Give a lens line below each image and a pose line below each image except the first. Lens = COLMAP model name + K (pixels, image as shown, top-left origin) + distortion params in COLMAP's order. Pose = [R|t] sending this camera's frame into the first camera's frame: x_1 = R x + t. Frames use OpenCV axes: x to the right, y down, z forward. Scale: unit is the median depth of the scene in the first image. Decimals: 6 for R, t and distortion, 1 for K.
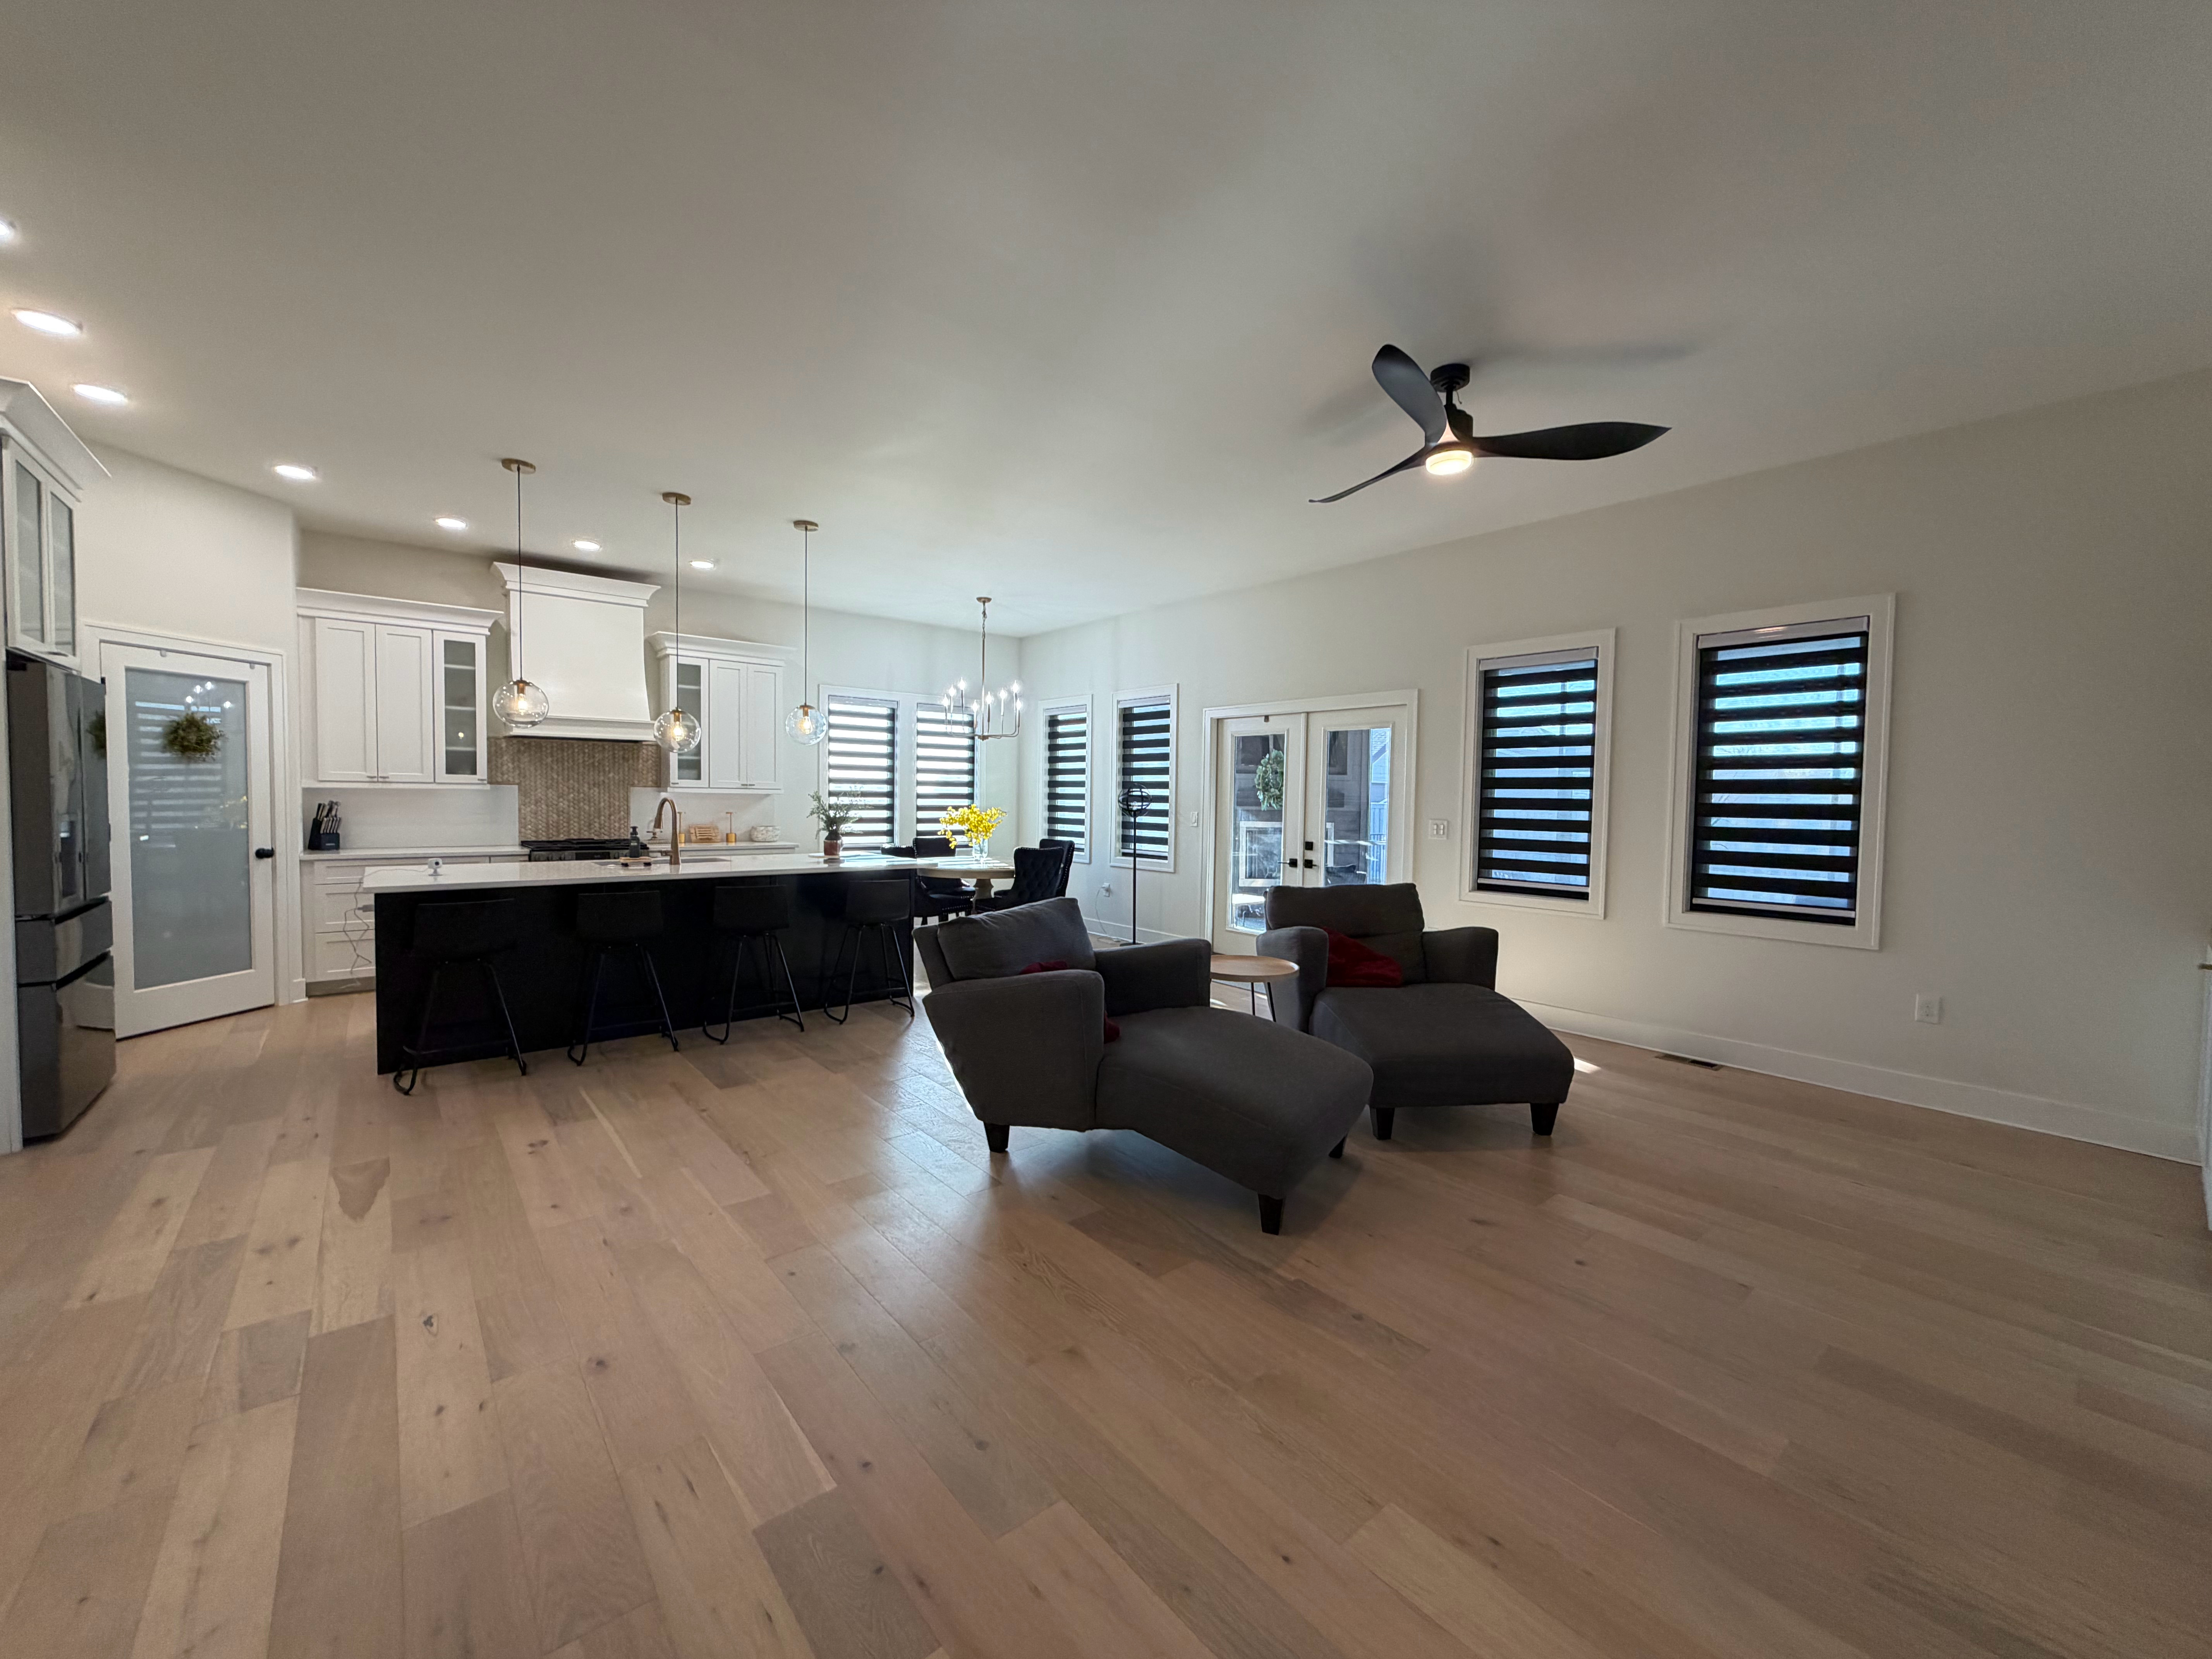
lens RADIAL K [[879.1, 0, 1104.2], [0, 879.1, 829.6], [0, 0, 1]] dist [-0.002626, 0.000980]
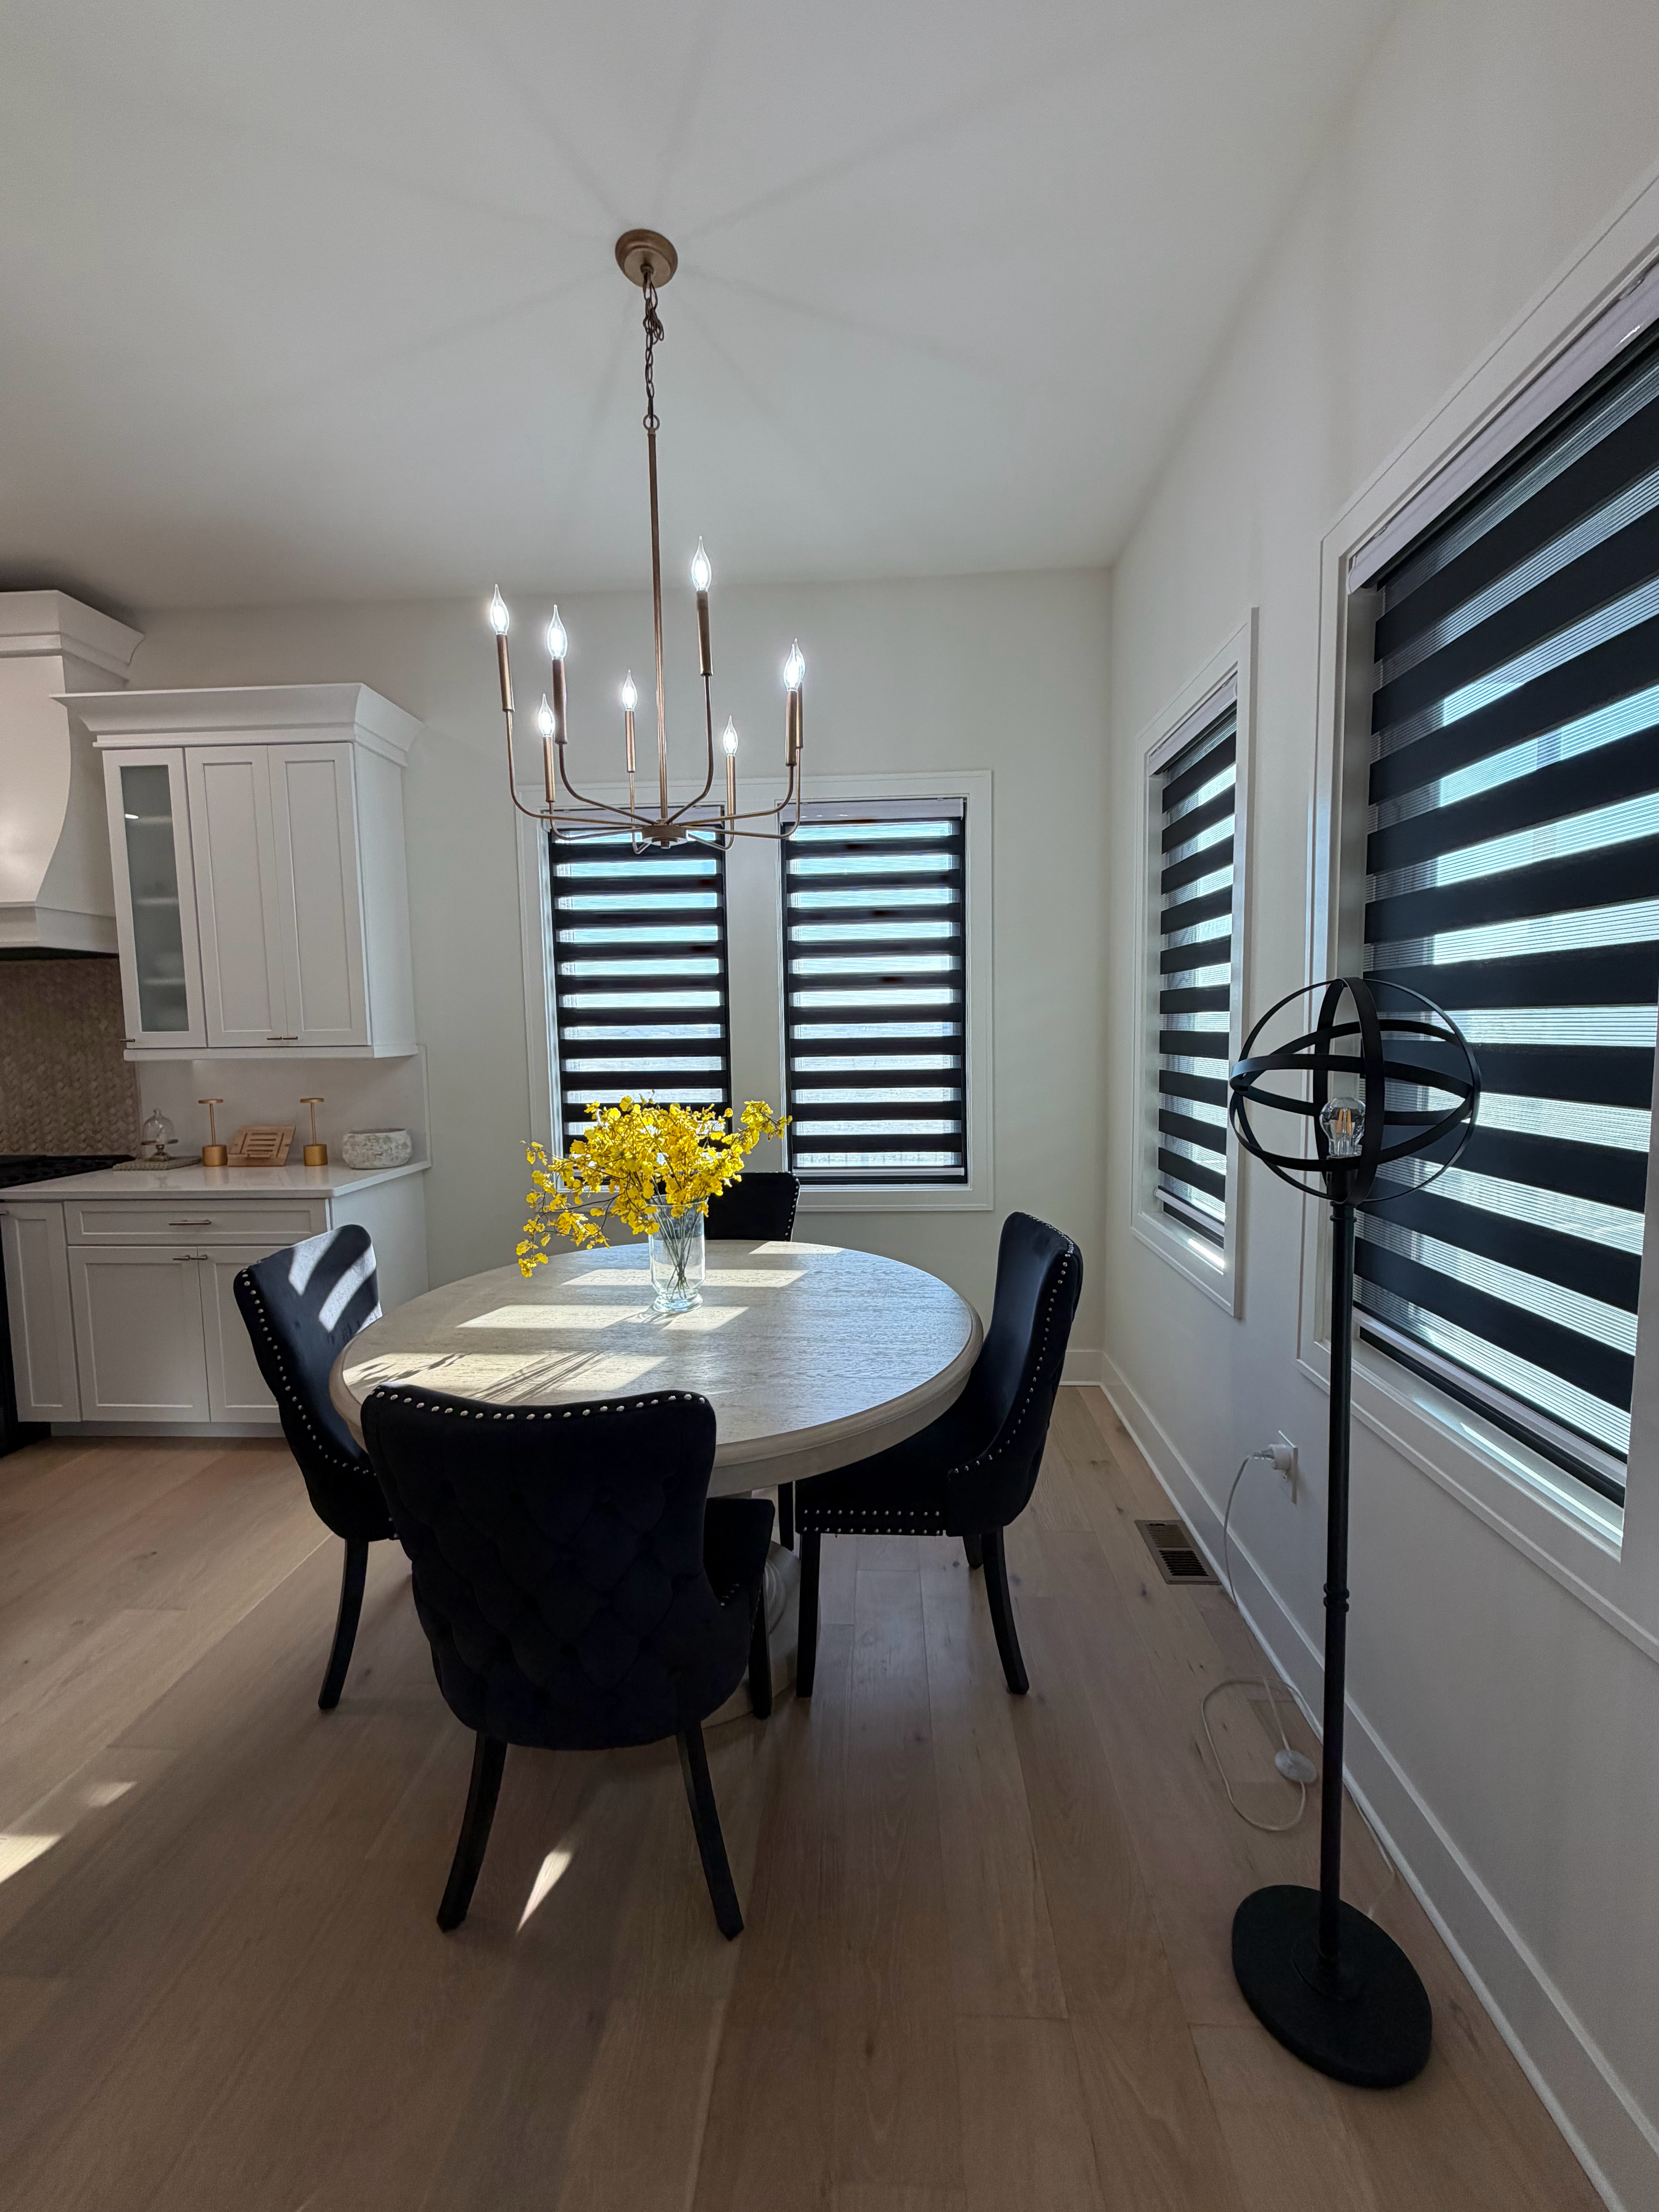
lens RADIAL K [[879.1, 0, 839.6], [0, 879.1, 1095.9], [0, 0, 1]] dist [-0.002626, 0.000980]
pose [[0.735498, 0.023098, -0.677133, 0.098547], [0.003020, 0.999297, 0.037368, -0.048779], [0.677521, -0.029529, 0.734911, 1.114992]]
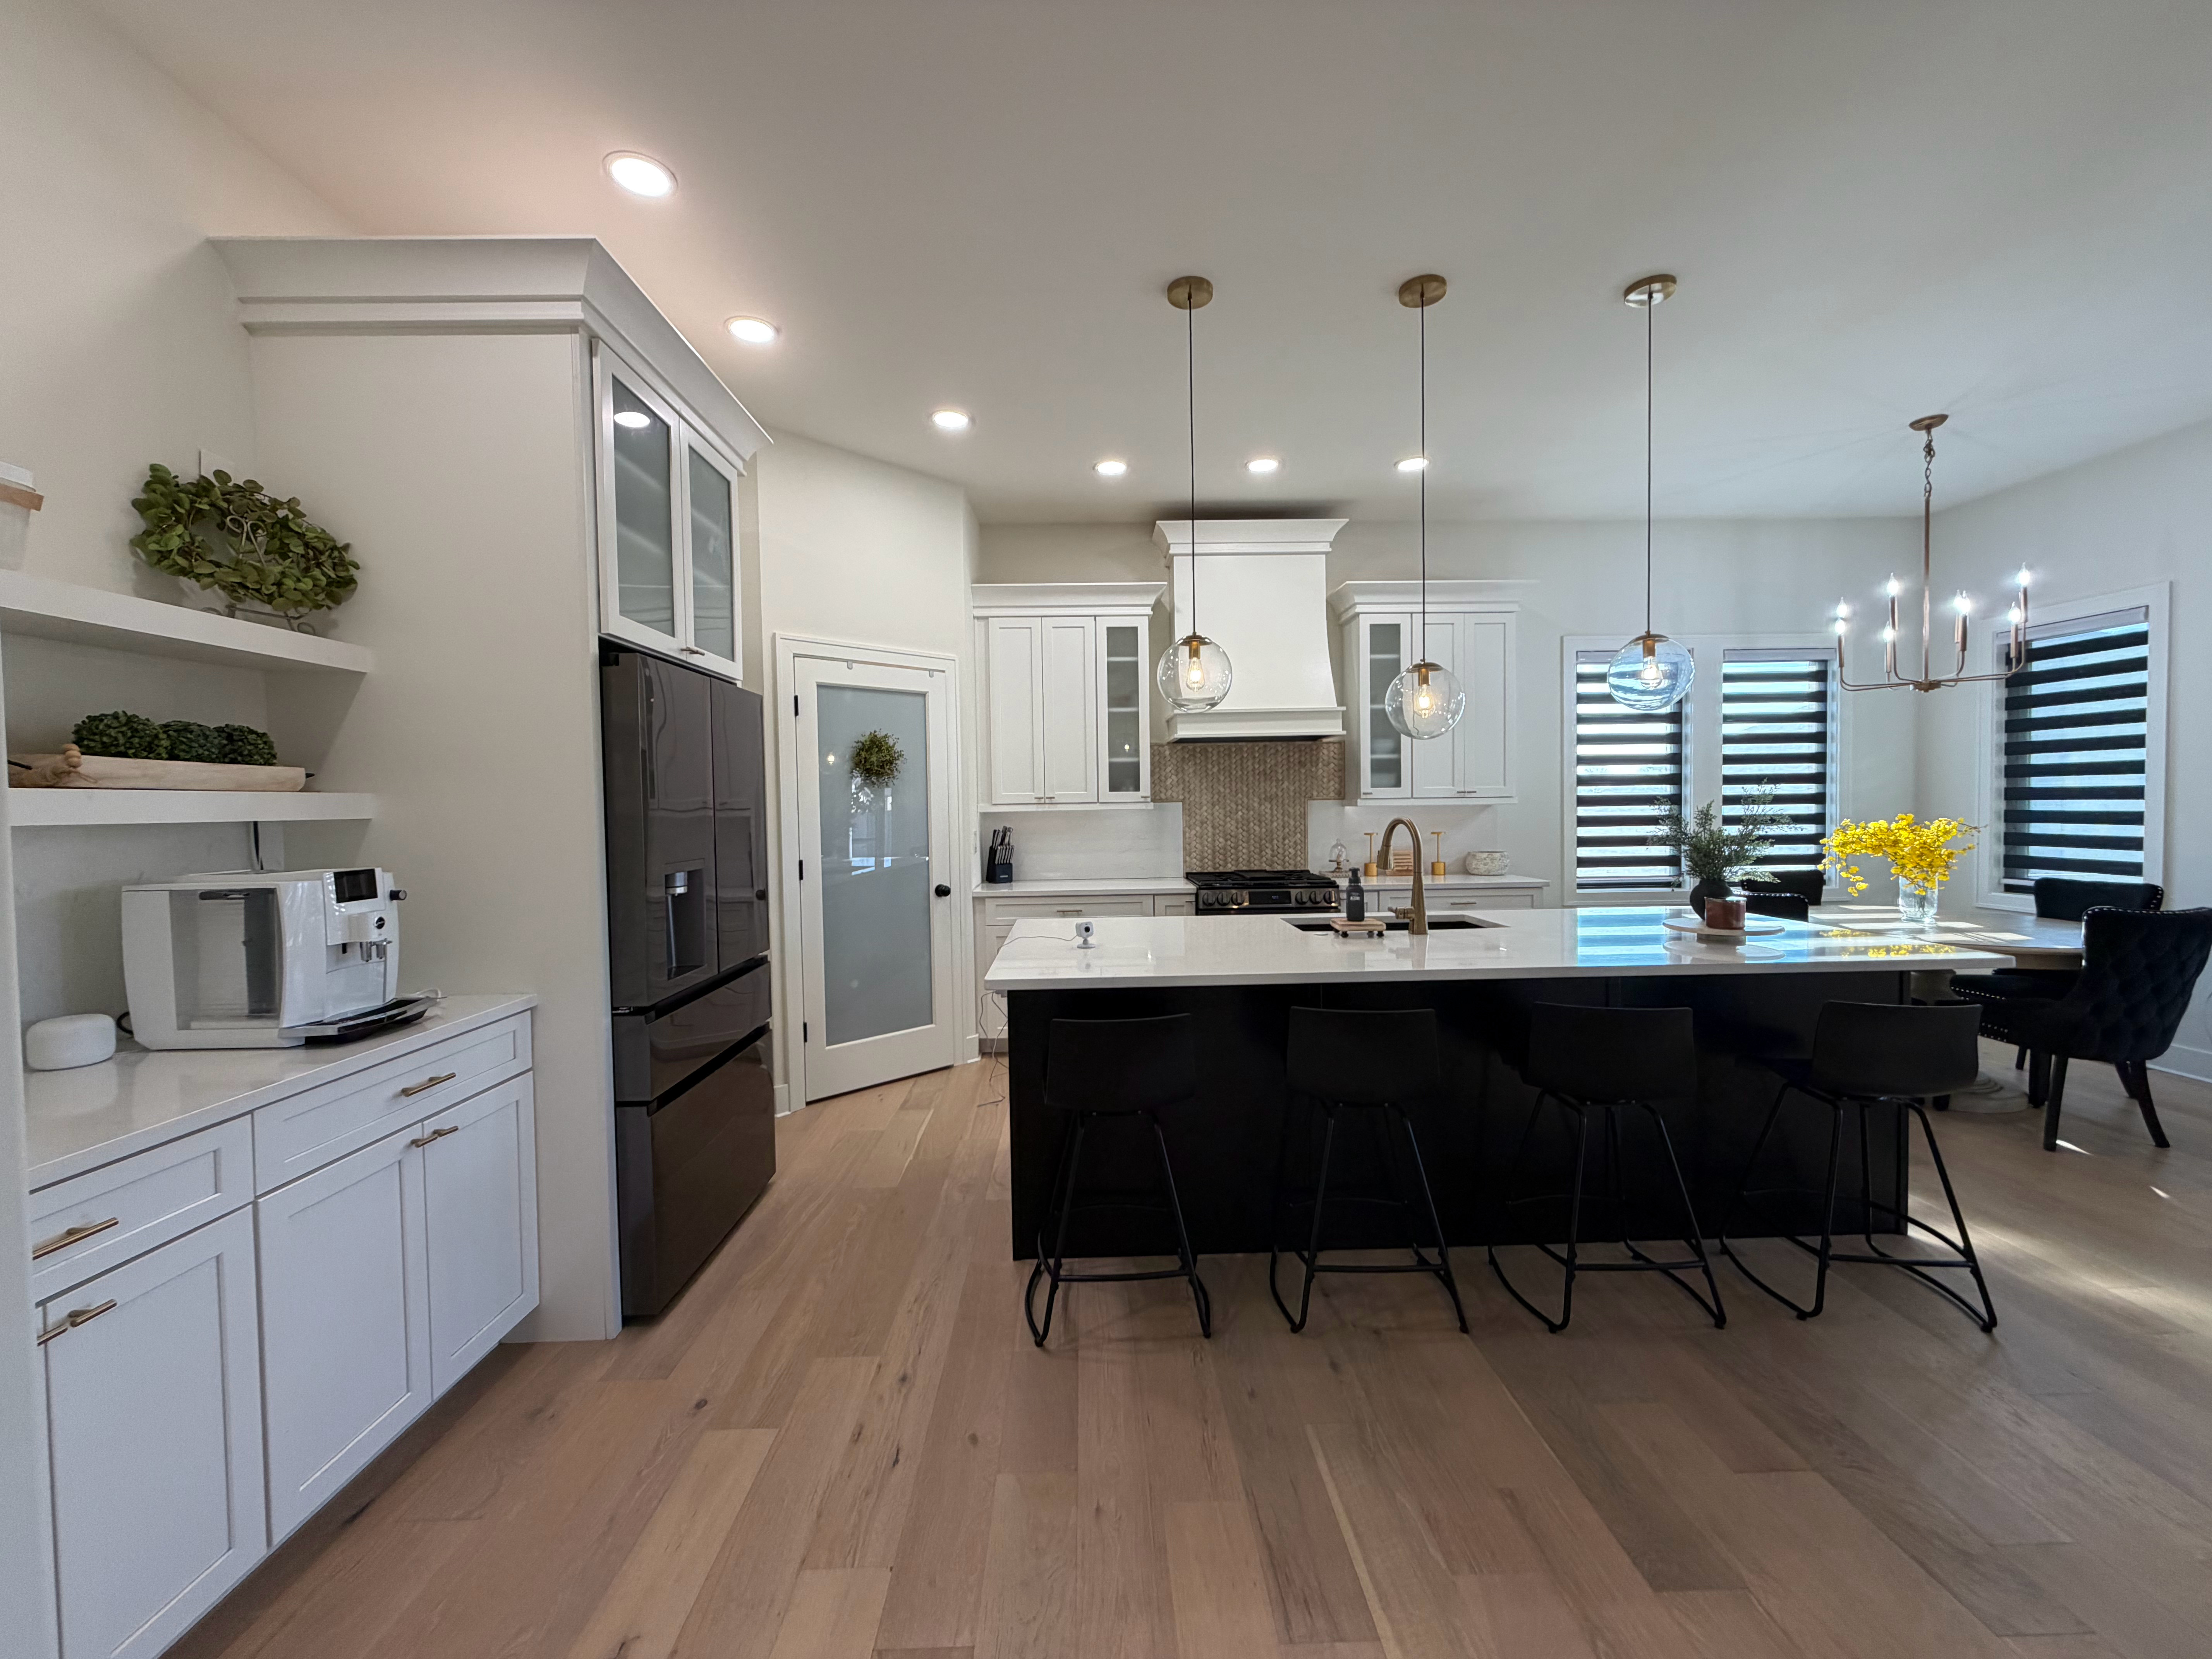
lens RADIAL K [[879.1, 0, 1100.2], [0, 879.1, 829.2], [0, 0, 1]] dist [-0.002626, 0.000980]
pose [[0.783469, -0.008744, -0.621369, -0.263354], [0.003780, 0.999950, -0.009305, -0.021838], [0.621419, 0.004941, 0.783463, 0.375584]]
